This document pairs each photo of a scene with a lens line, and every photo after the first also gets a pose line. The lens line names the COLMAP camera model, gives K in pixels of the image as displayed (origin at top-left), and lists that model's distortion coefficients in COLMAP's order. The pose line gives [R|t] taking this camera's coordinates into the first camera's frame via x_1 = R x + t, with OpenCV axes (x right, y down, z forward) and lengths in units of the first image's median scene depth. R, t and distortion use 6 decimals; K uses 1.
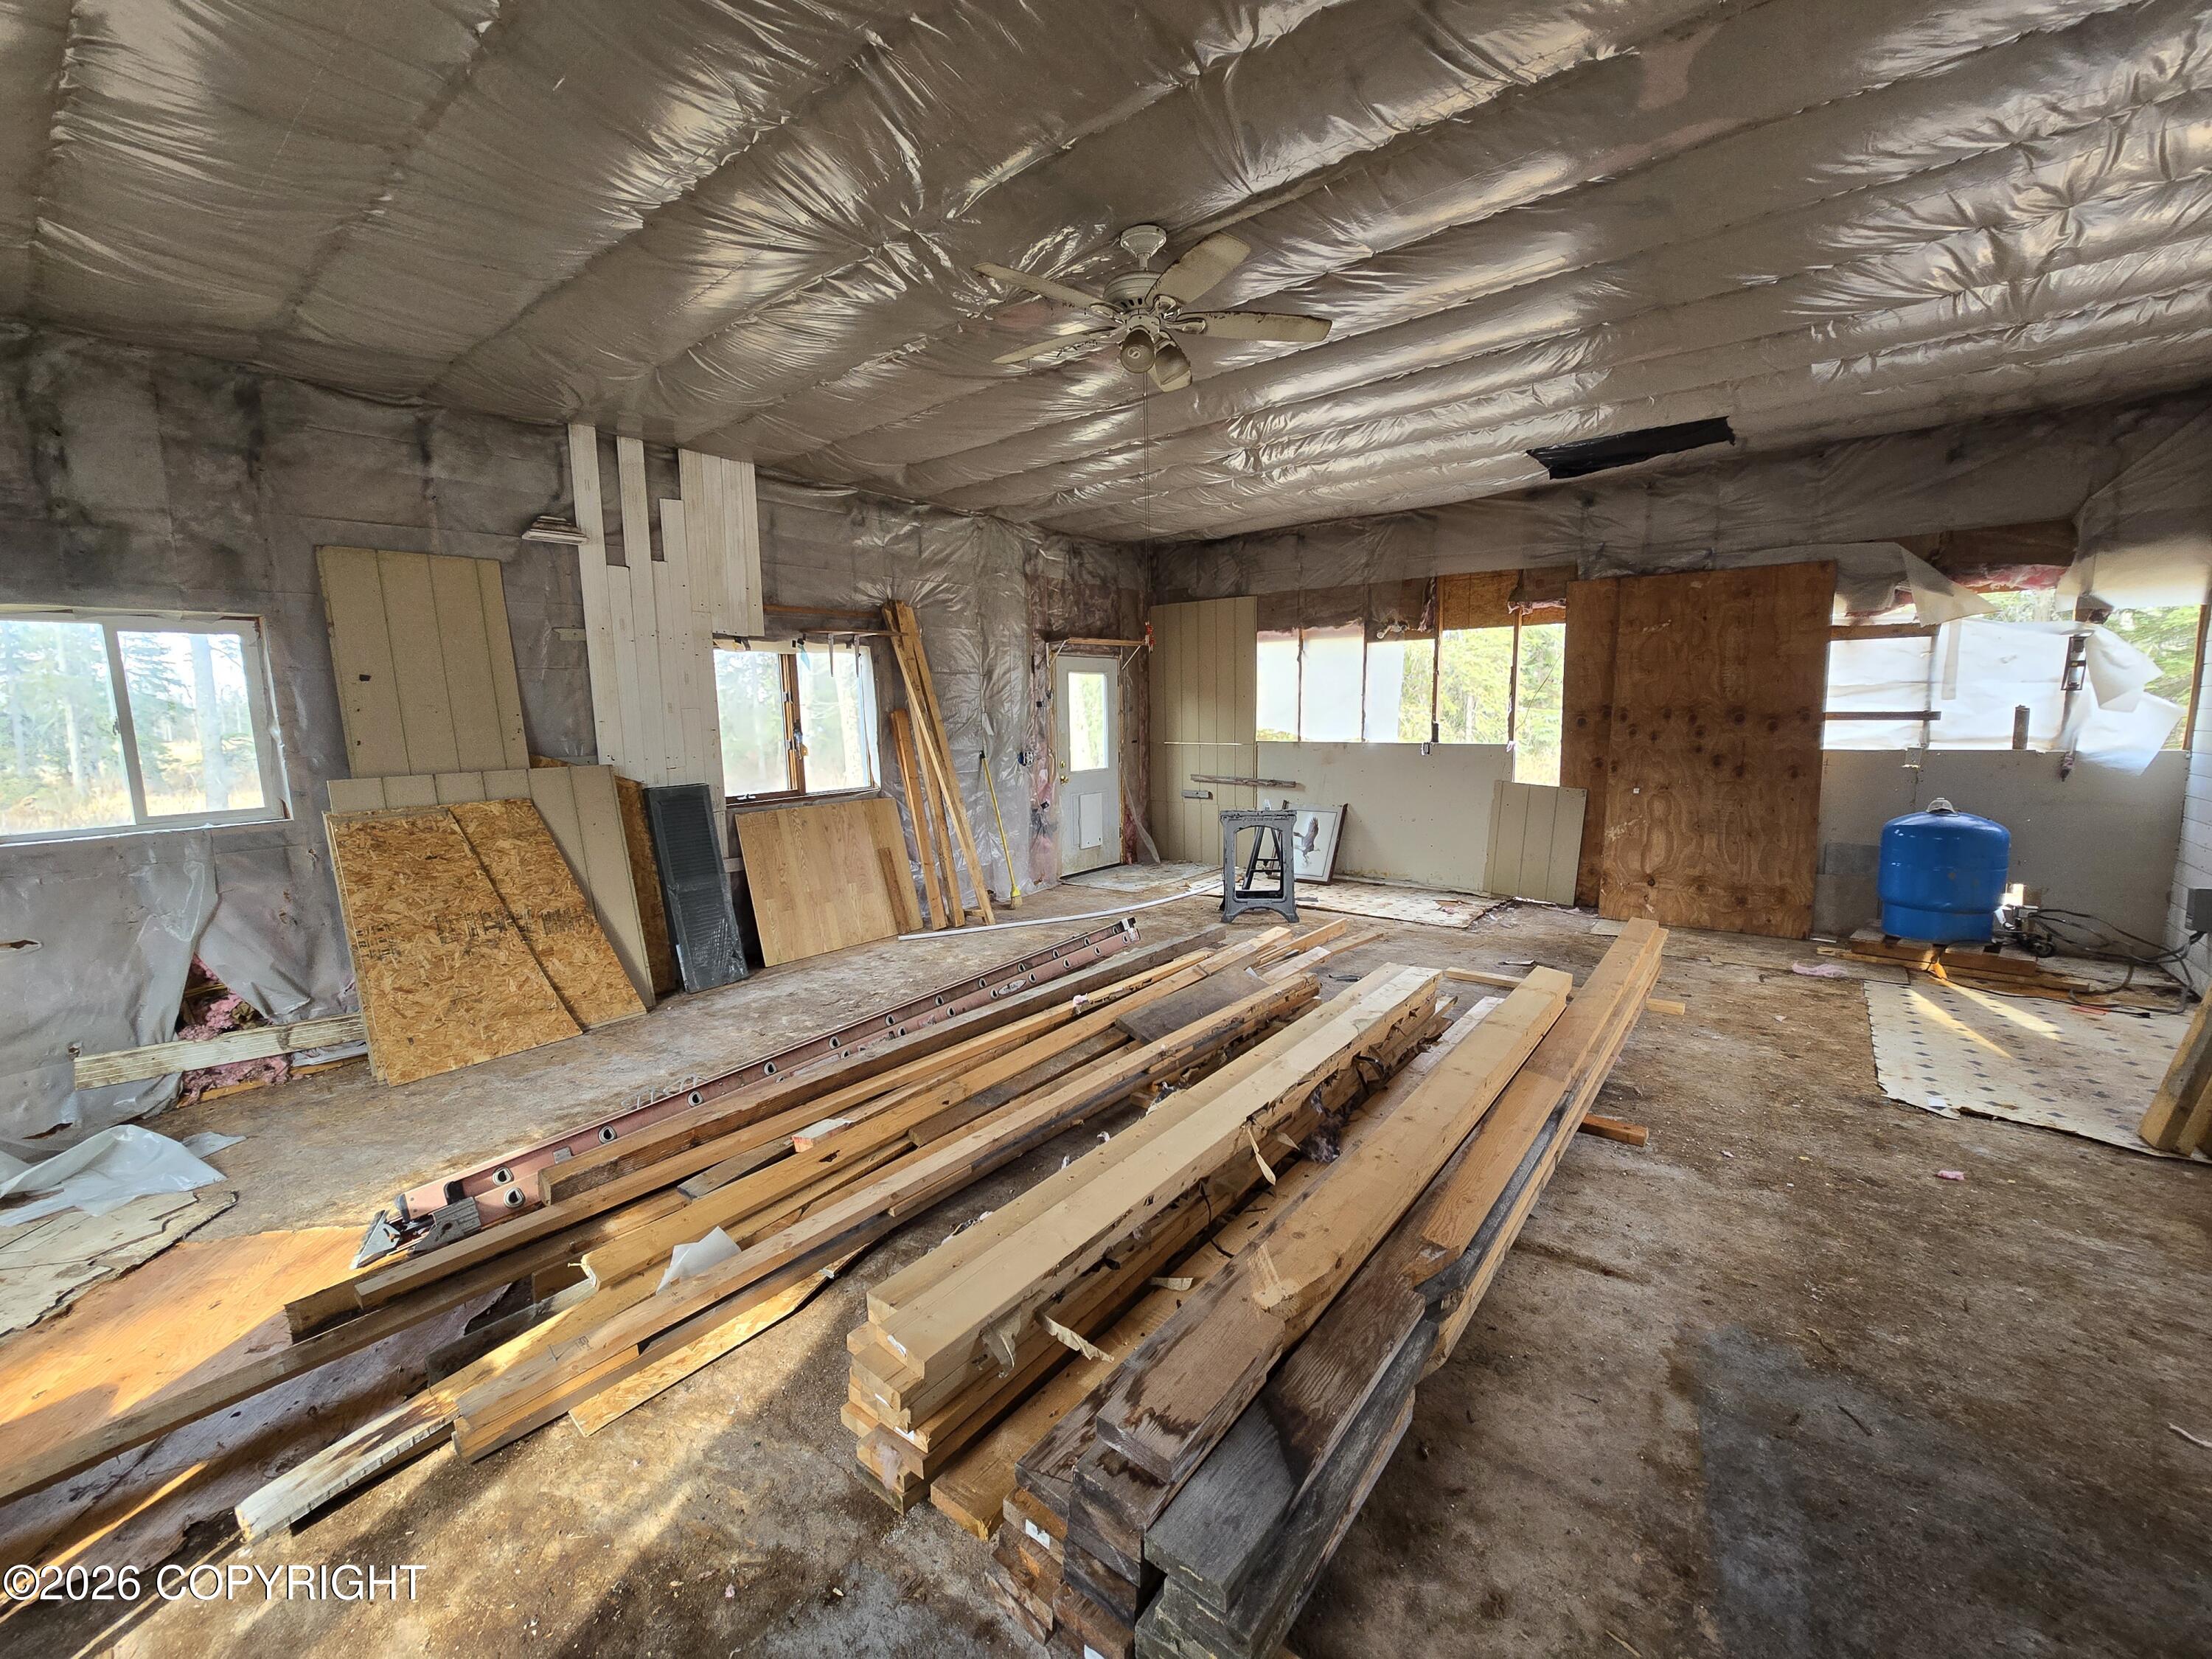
lens RADIAL K [[891.2, 0, 1106.0], [0, 891.2, 829.5], [0, 0, 1]] dist [0.001058, -0.000014]
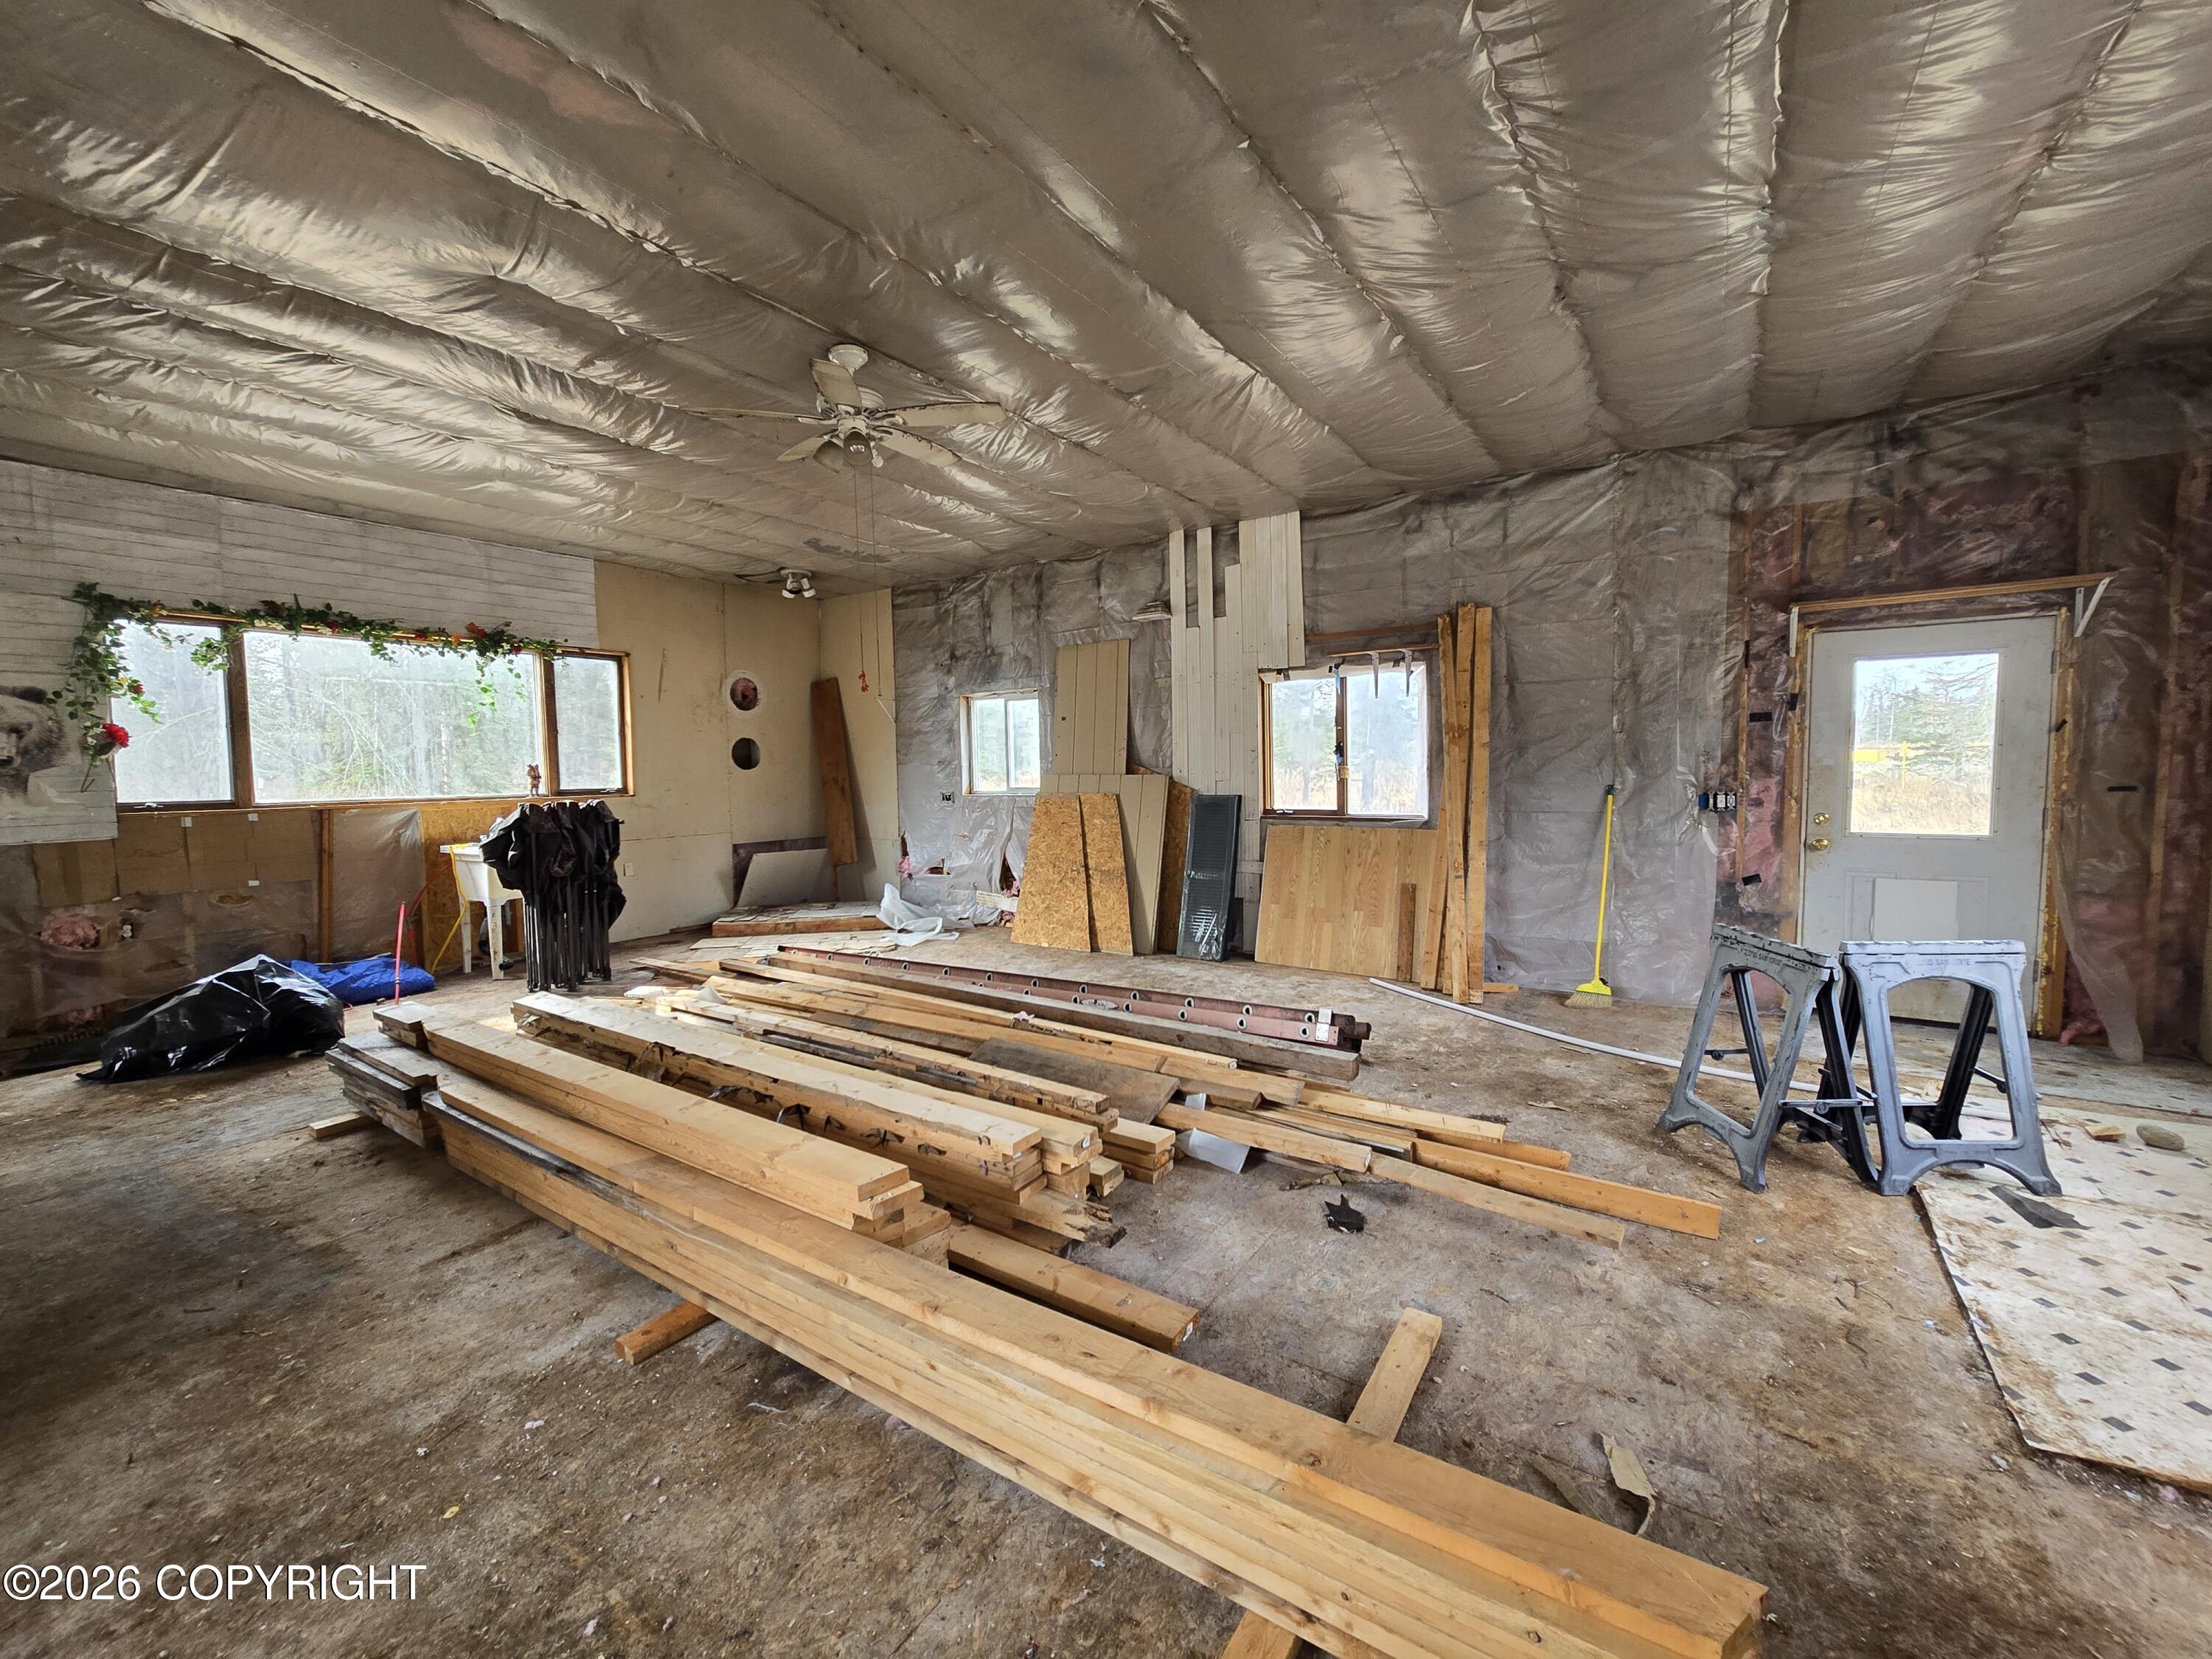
lens RADIAL K [[894.5, 0, 1099.3], [0, 894.5, 820.5], [0, 0, 1]] dist [-0.002687, -0.000234]
pose [[0.080630, 0.094495, -0.992255, 0.754549], [-0.115407, 0.989686, 0.084873, -0.101639], [0.990040, 0.107669, 0.090704, 0.734003]]
